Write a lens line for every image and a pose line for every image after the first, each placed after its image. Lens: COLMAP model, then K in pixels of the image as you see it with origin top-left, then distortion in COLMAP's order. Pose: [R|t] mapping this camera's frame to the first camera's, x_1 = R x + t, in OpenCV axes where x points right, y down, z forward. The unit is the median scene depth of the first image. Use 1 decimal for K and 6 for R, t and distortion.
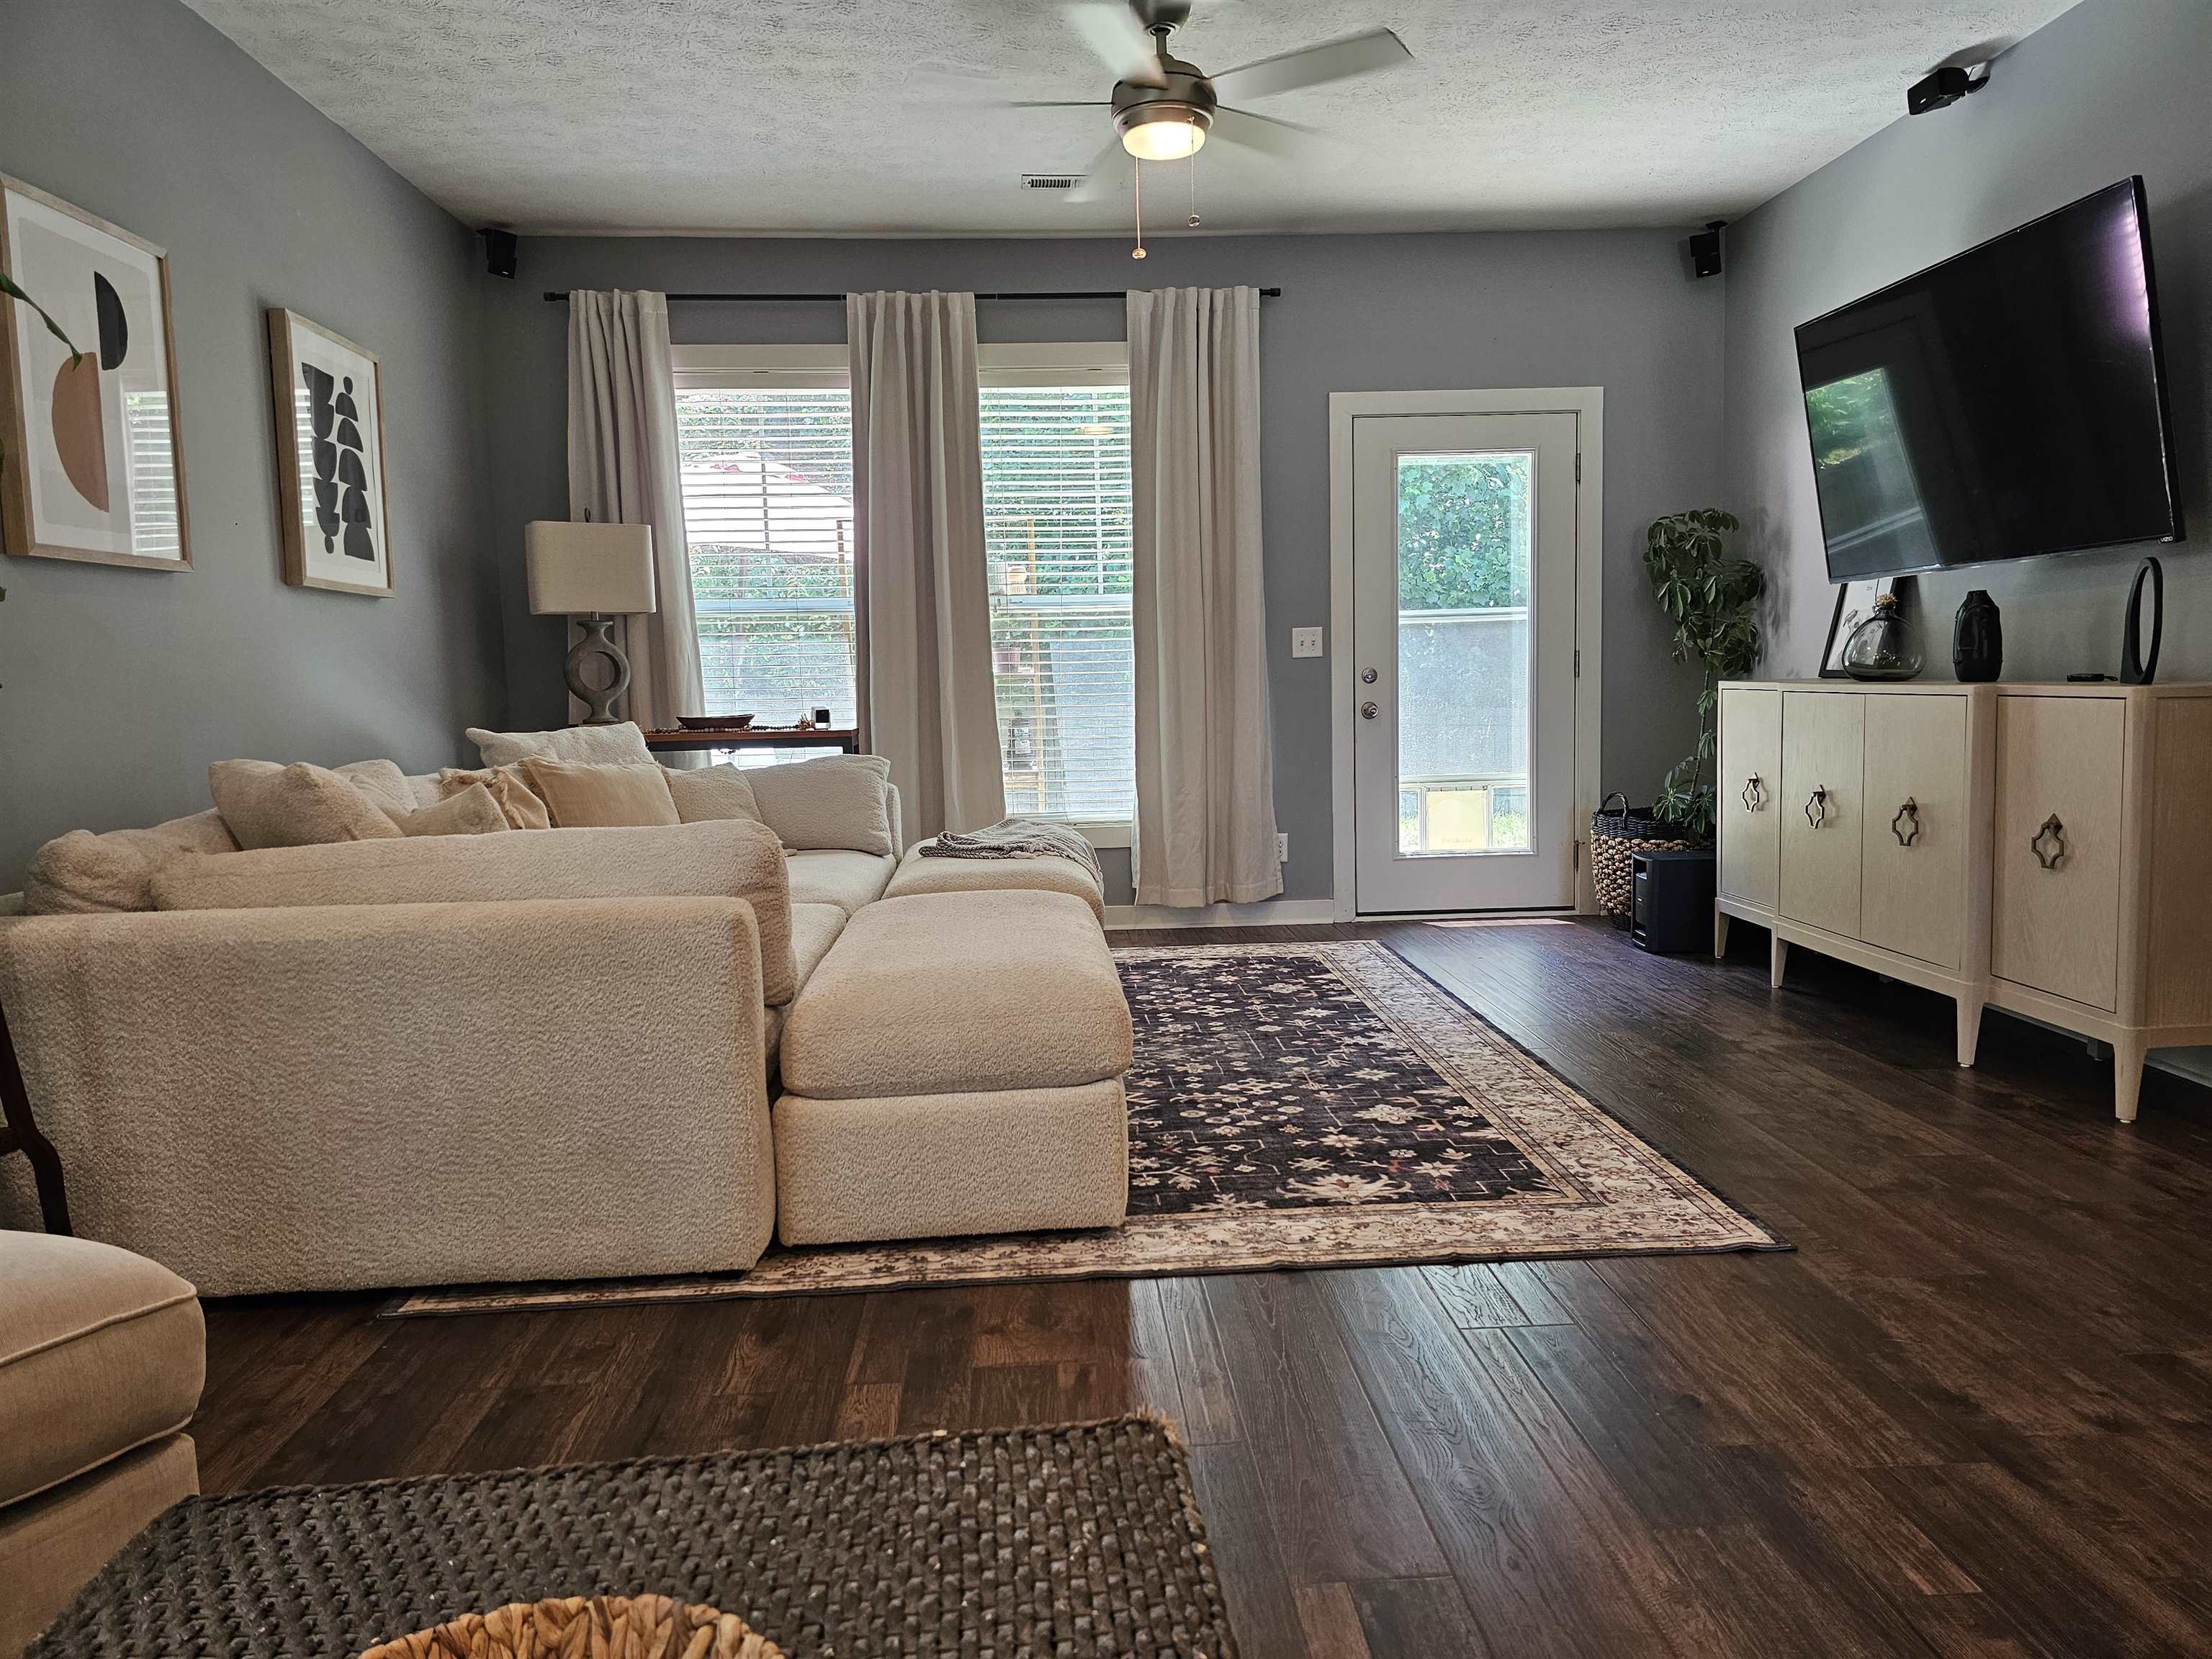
lens RADIAL K [[1478.2, 0, 1119.2], [0, 1478.2, 800.9], [0, 0, 1]] dist [0.066513, -0.049818]
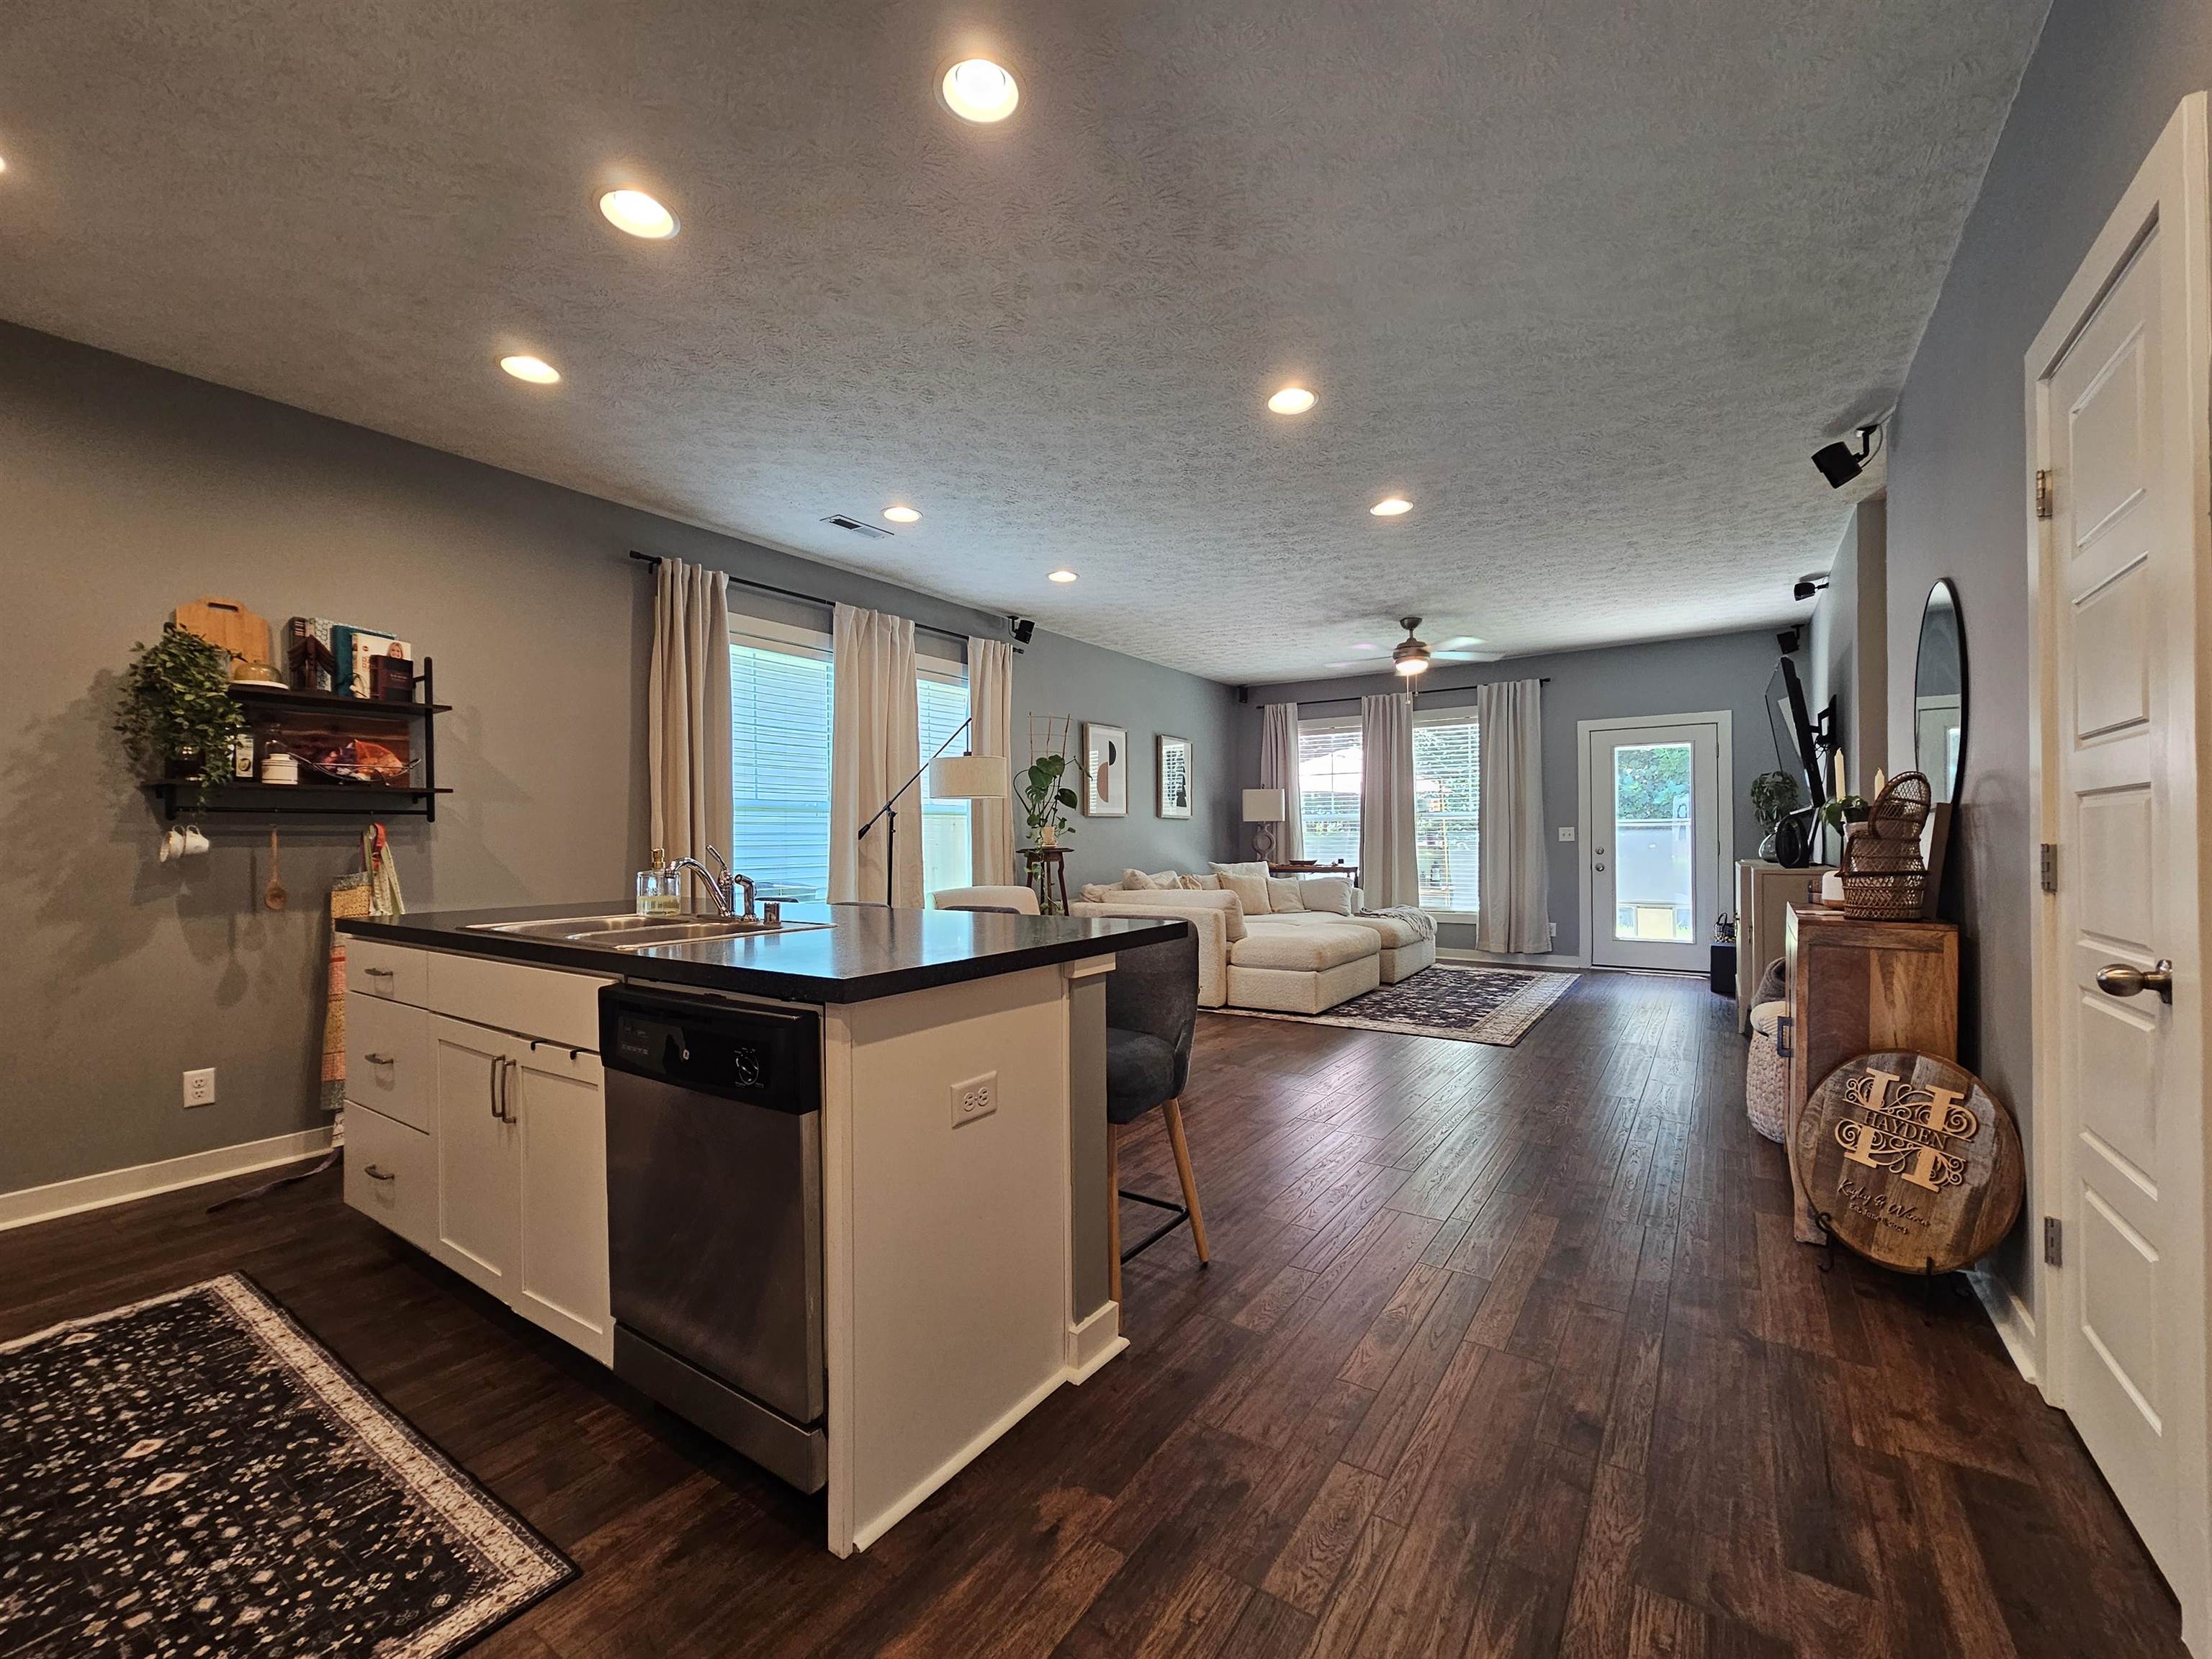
lens RADIAL K [[908.1, 0, 1111.0], [0, 908.1, 843.2], [0, 0, 1]] dist [0.000389, 0.001715]
pose [[0.789578, 0.020676, -0.613302, 0.616864], [-0.064180, 0.996733, -0.049024, 0.018314], [0.610285, 0.078070, 0.788326, -0.660775]]
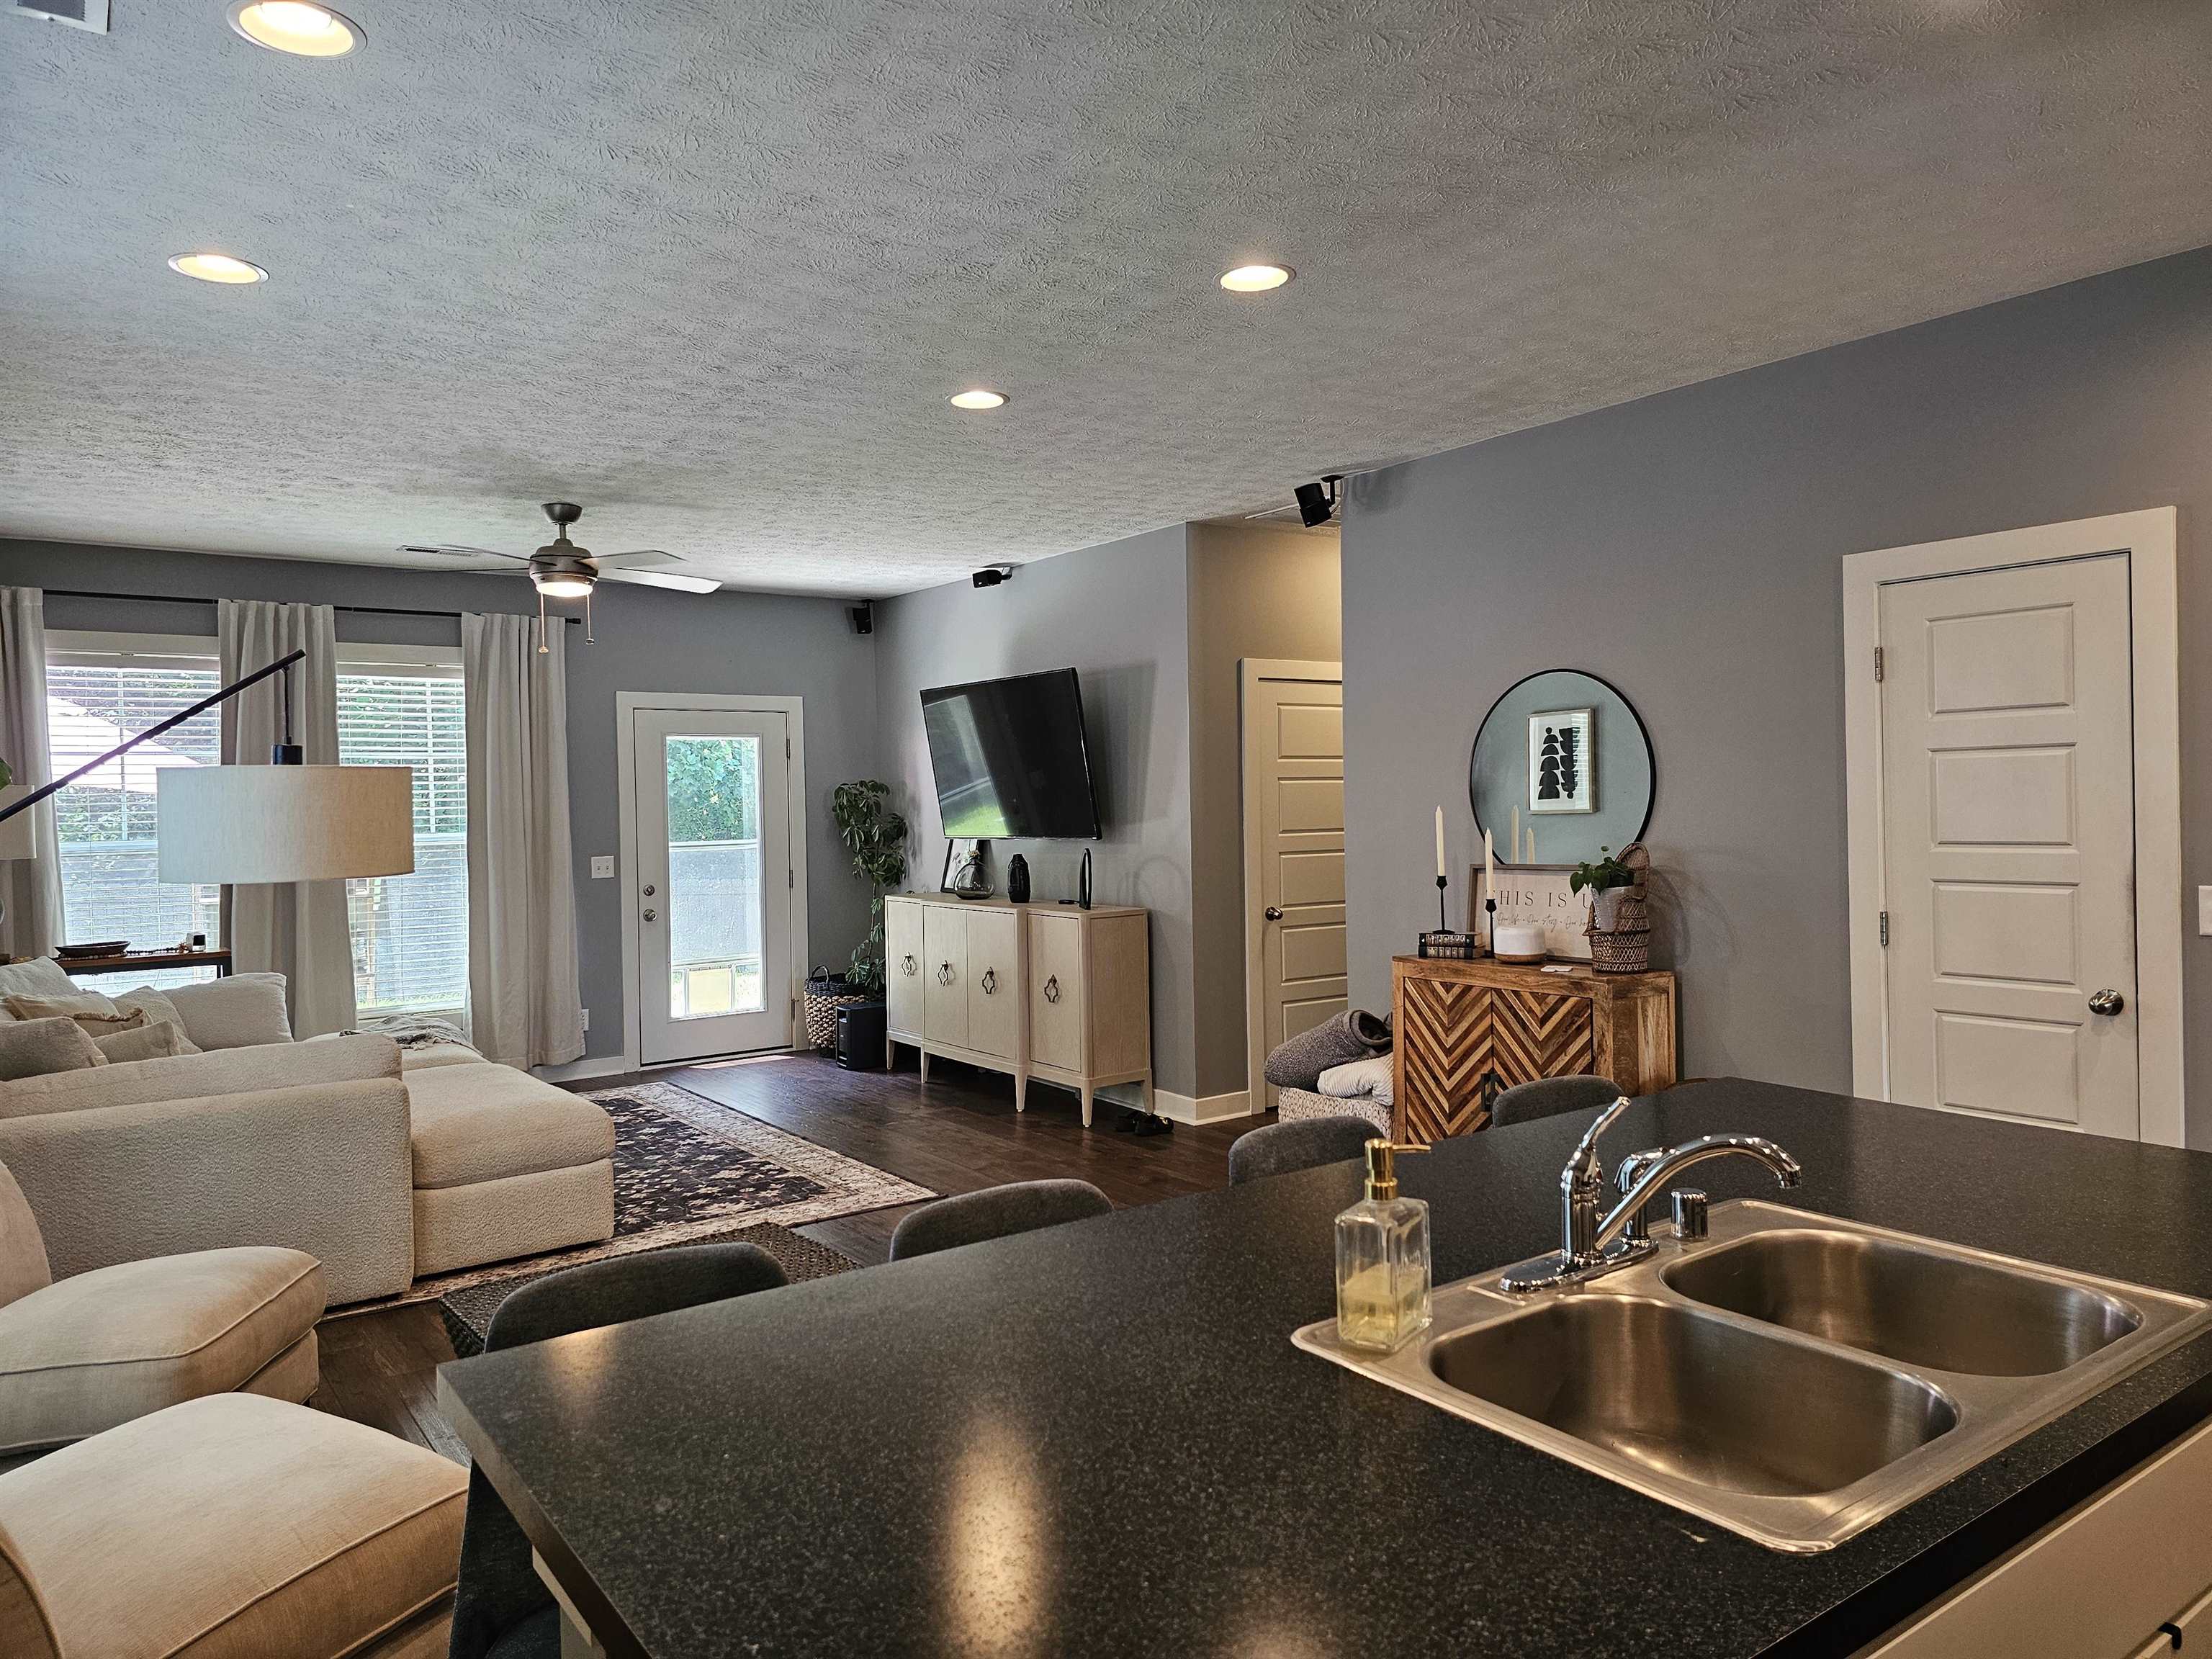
lens RADIAL K [[1478.2, 0, 1114.5], [0, 1478.2, 809.6], [0, 0, 1]] dist [0.066513, -0.049818]
pose [[0.844466, 0.003280, 0.535599, -0.316108], [0.045296, 0.995962, -0.077516, -0.047691], [-0.533690, 0.089720, 0.840907, -0.624819]]
